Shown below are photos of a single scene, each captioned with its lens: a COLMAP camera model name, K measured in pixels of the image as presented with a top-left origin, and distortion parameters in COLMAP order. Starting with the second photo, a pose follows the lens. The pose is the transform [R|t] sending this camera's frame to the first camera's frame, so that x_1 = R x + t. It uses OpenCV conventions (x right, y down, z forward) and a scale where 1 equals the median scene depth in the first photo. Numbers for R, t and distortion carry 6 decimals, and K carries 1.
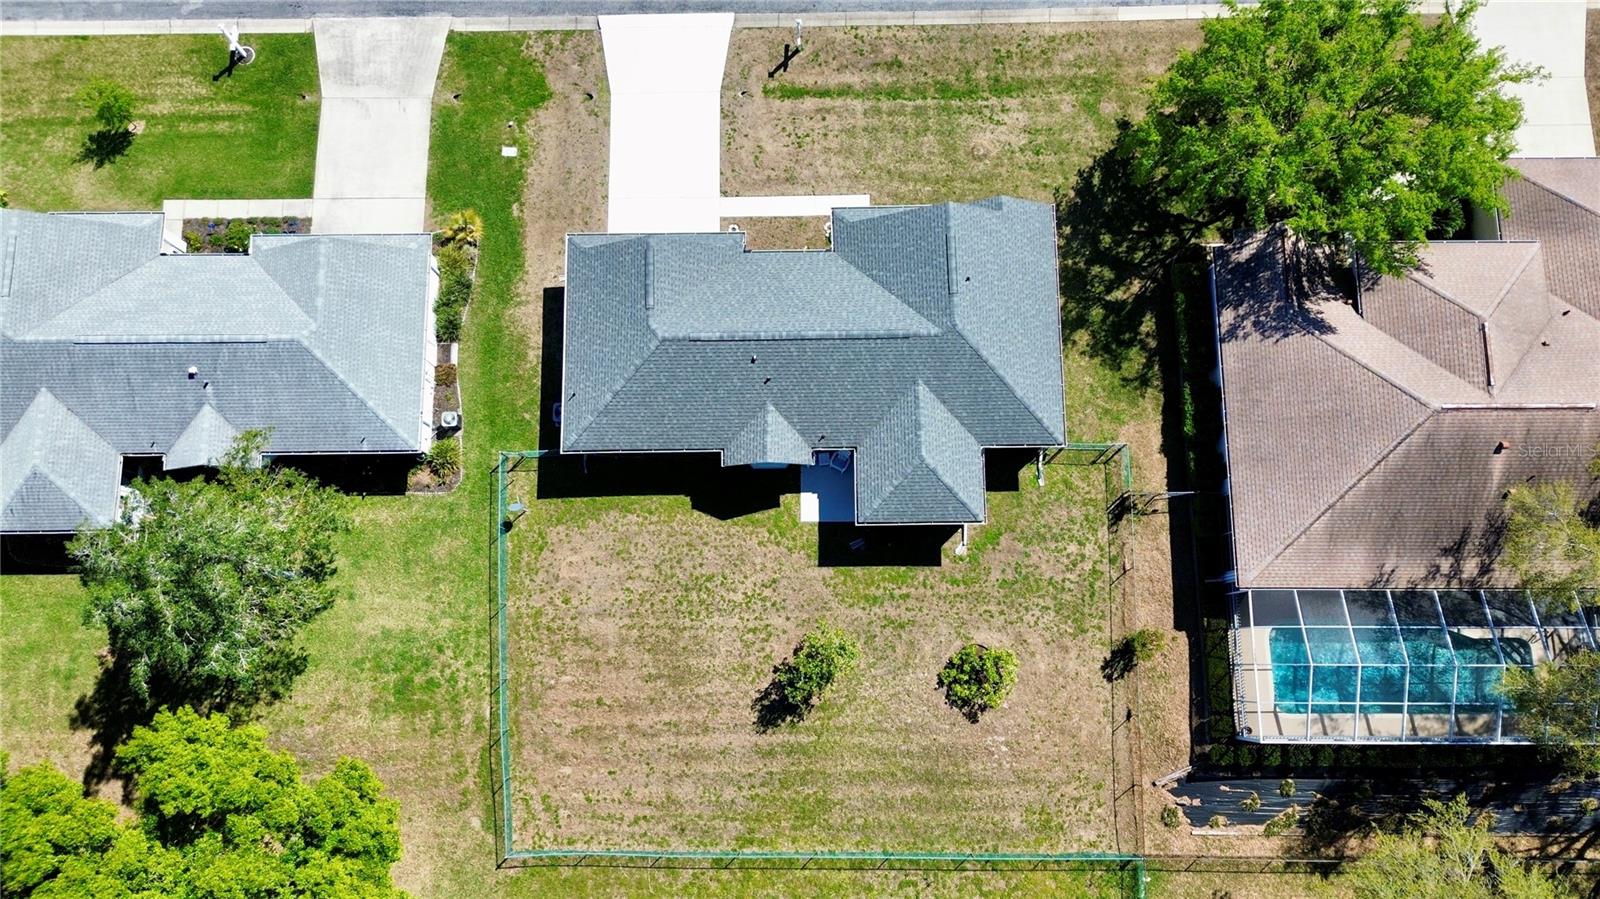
lens RADIAL K [[1098.1, 0, 800.0], [0, 1098.1, 449.5], [0, 0, 1]] dist [-0.125907, -0.000660]
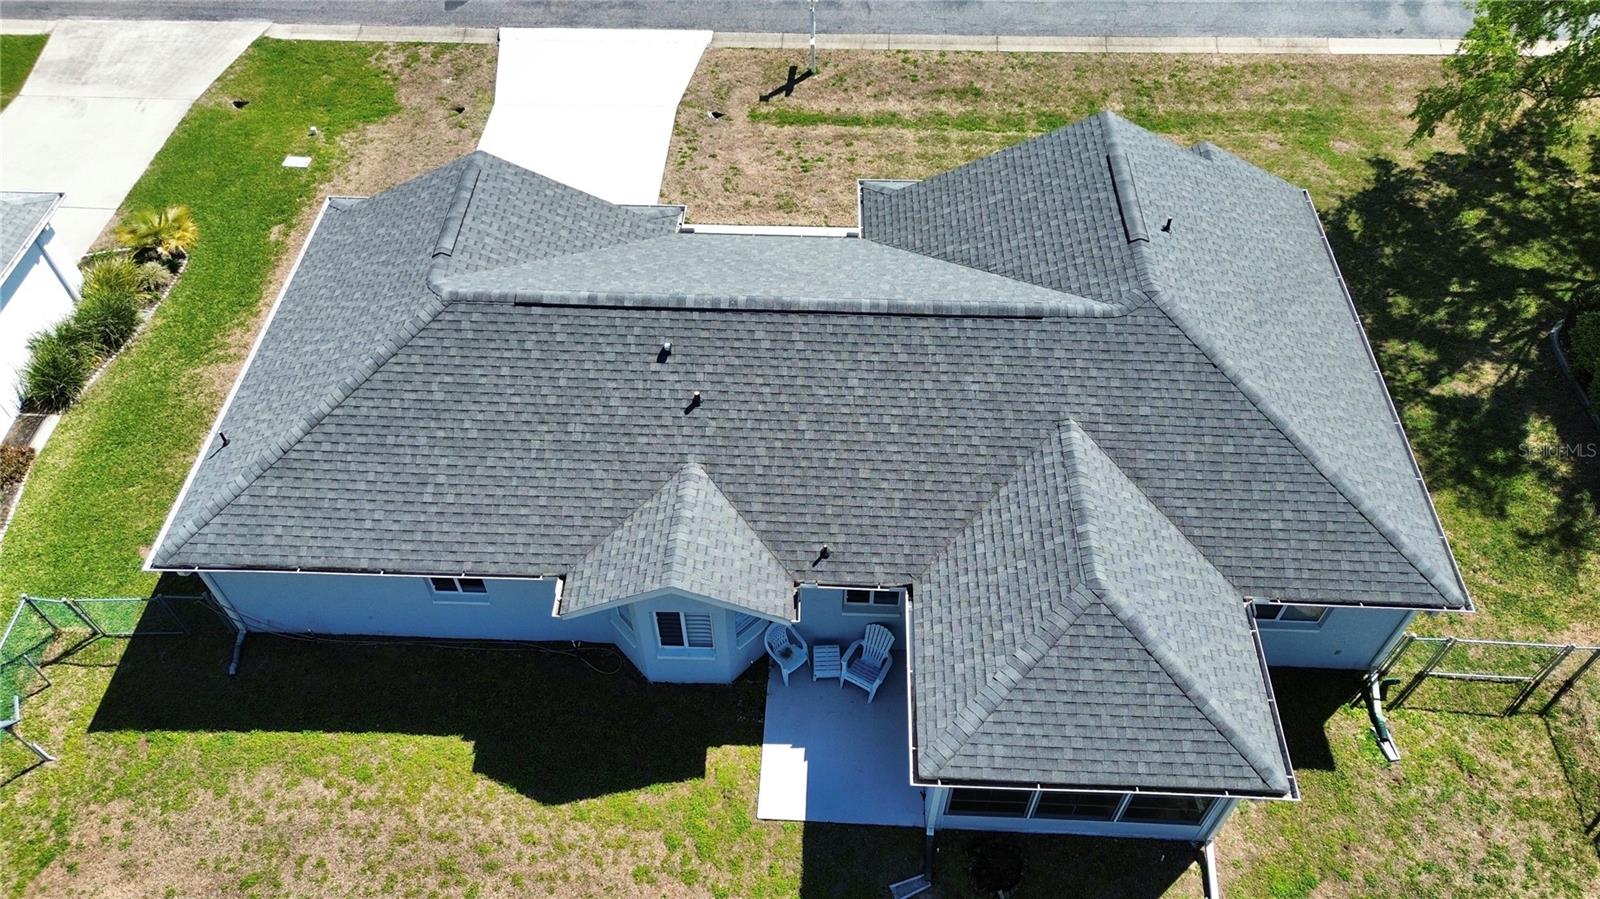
lens RADIAL K [[1098.4, 0, 800.0], [0, 1098.4, 449.5], [0, 0, 1]] dist [0.016212, -0.043970]
pose [[0.998742, 0.041493, -0.028167, 0.019552], [-0.050015, 0.865283, -0.498782, 0.136213], [0.003676, 0.499564, 0.866269, 0.589764]]
